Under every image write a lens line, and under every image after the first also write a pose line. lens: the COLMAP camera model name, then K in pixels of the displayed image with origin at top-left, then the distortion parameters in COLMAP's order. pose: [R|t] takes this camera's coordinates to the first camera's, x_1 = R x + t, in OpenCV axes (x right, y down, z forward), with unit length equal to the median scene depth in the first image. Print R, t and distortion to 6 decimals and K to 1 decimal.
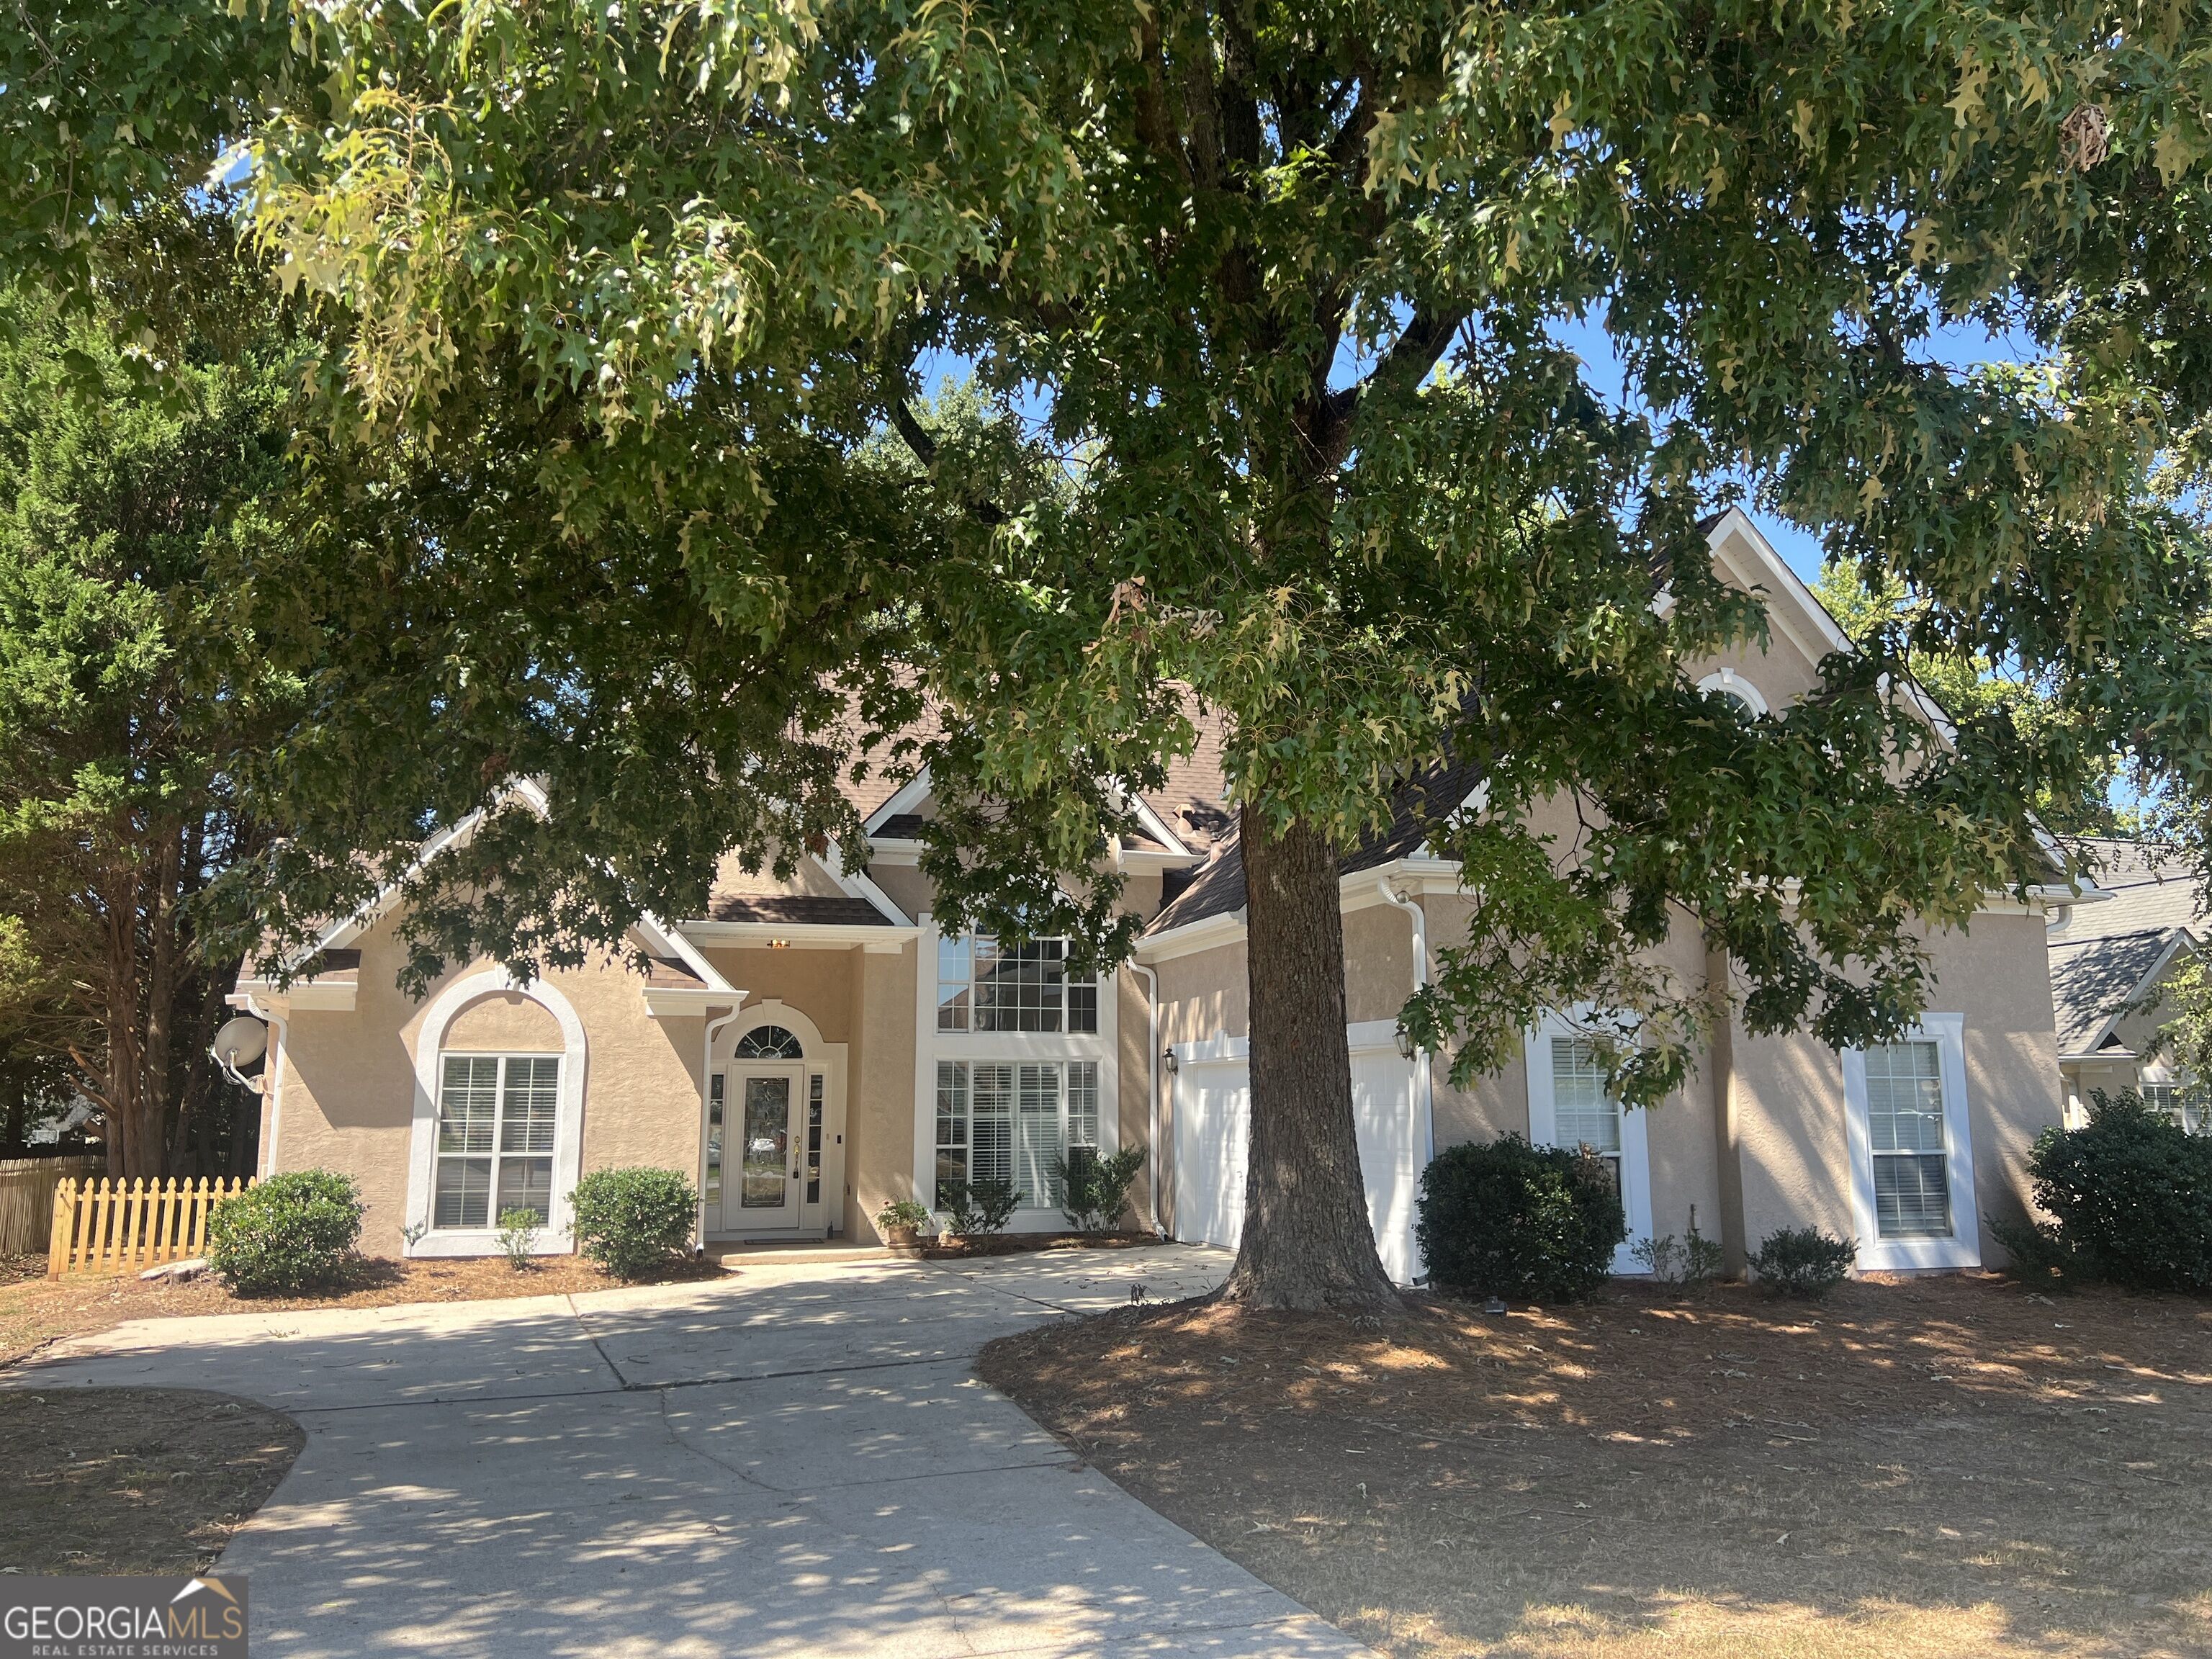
lens RADIAL K [[1546.0, 0, 1106.0], [0, 1546.0, 829.5], [0, 0, 1]] dist [0.010840, -0.035091]
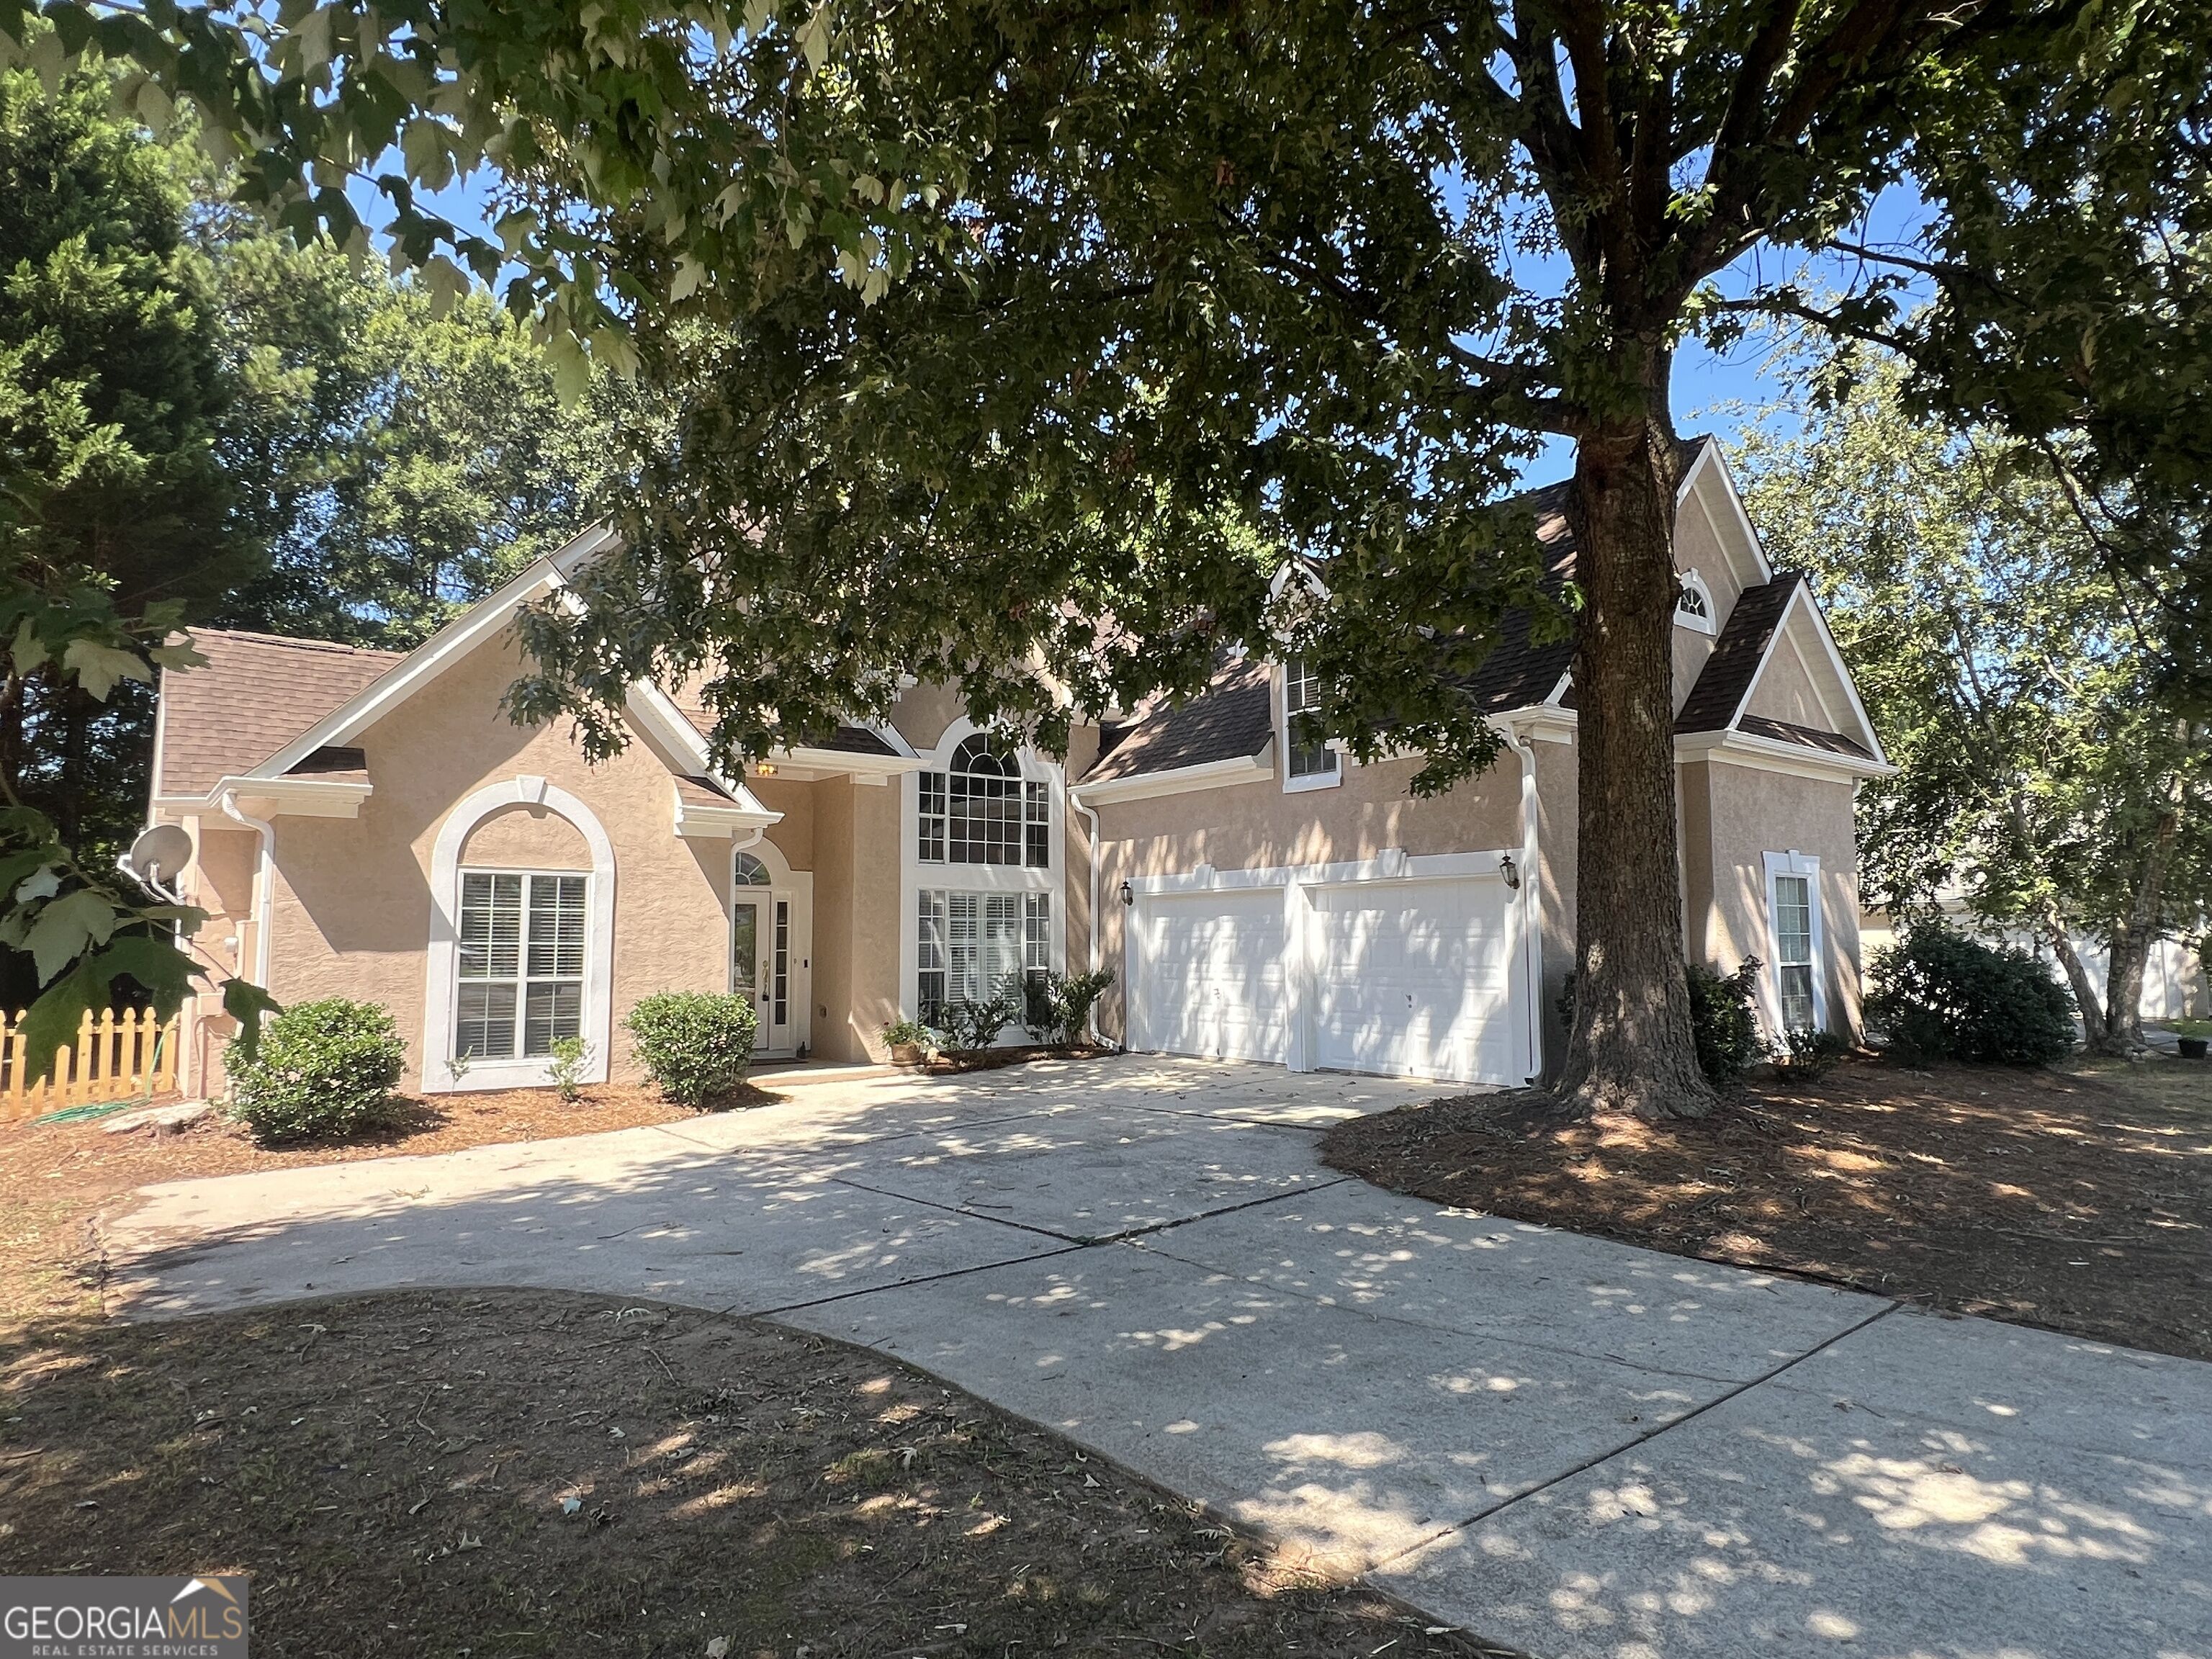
lens RADIAL K [[1208.2, 0, 1066.7], [0, 1208.2, 824.6], [0, 0, 1]] dist [-0.001564, -0.001218]
pose [[0.951549, 0.032864, 0.305735, -0.294695], [-0.056712, 0.995972, 0.069448, 0.048020], [-0.302221, -0.083422, 0.949580, 0.217862]]
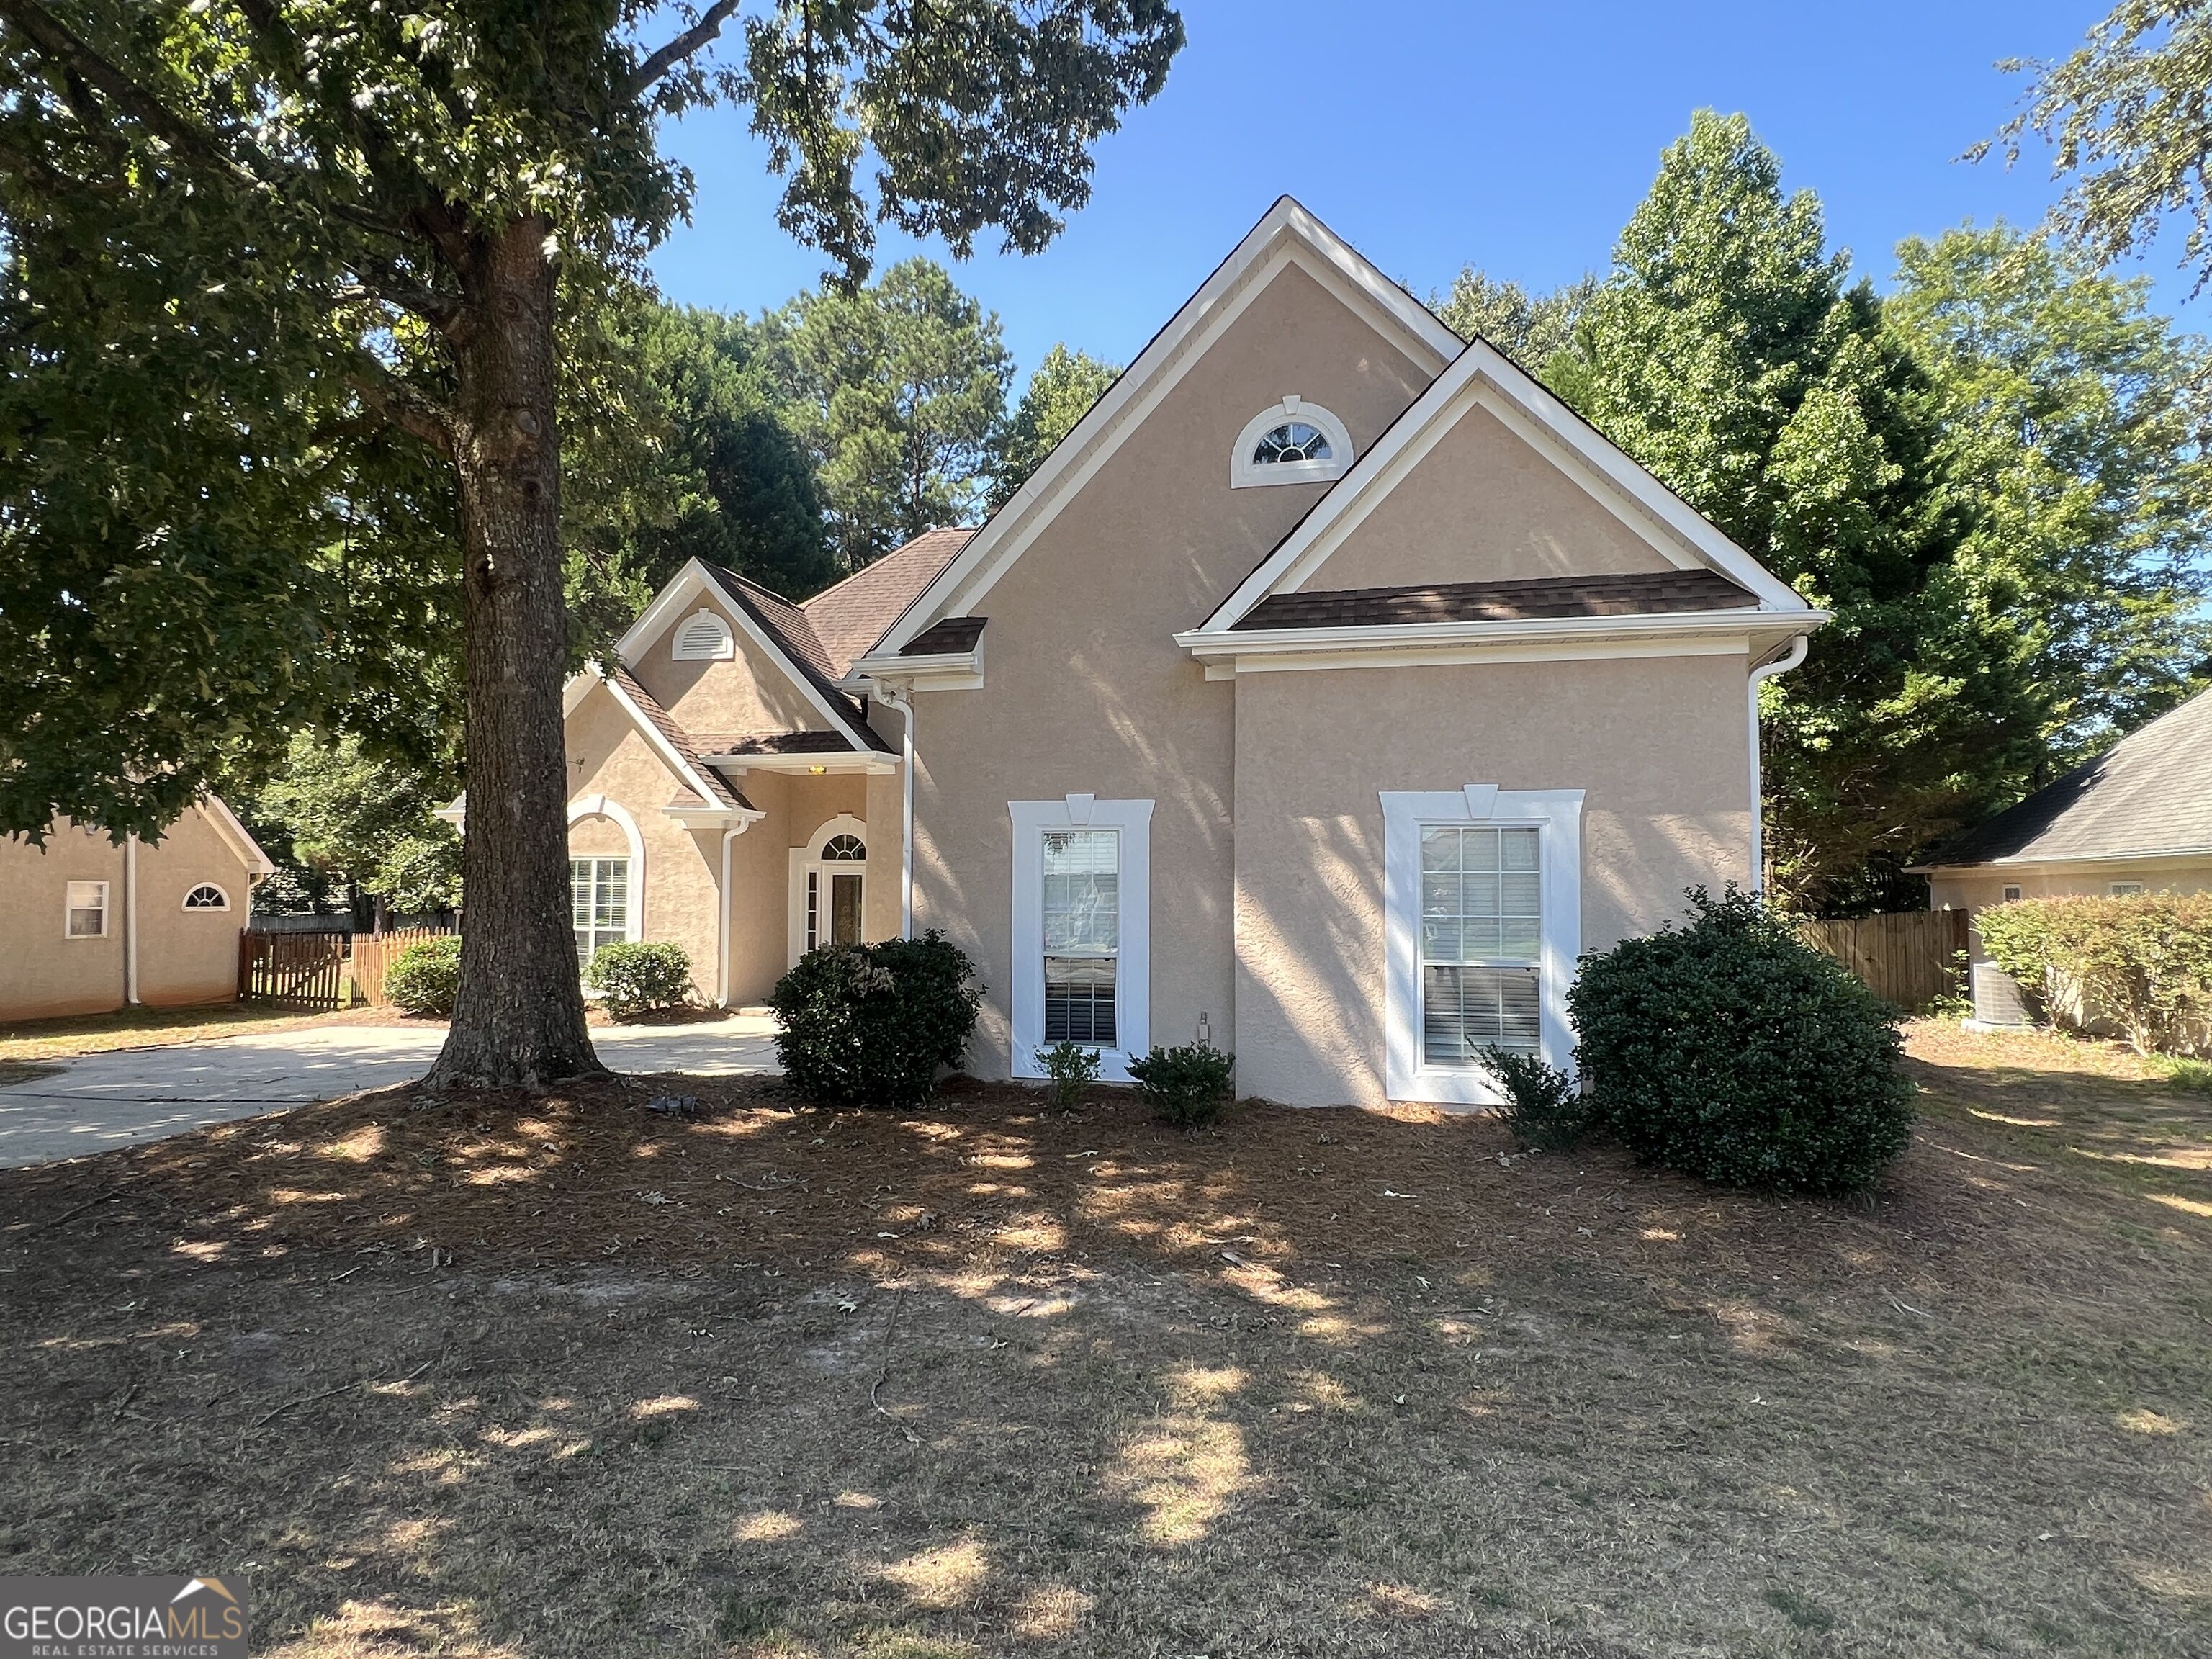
lens RADIAL K [[1208.2, 0, 1066.7], [0, 1208.2, 824.6], [0, 0, 1]] dist [-0.001564, -0.001218]
pose [[0.850507, -0.021567, -0.525522, 0.530053], [0.082224, 0.992326, 0.092347, 0.047727], [0.519497, -0.121753, 0.845754, 0.291416]]
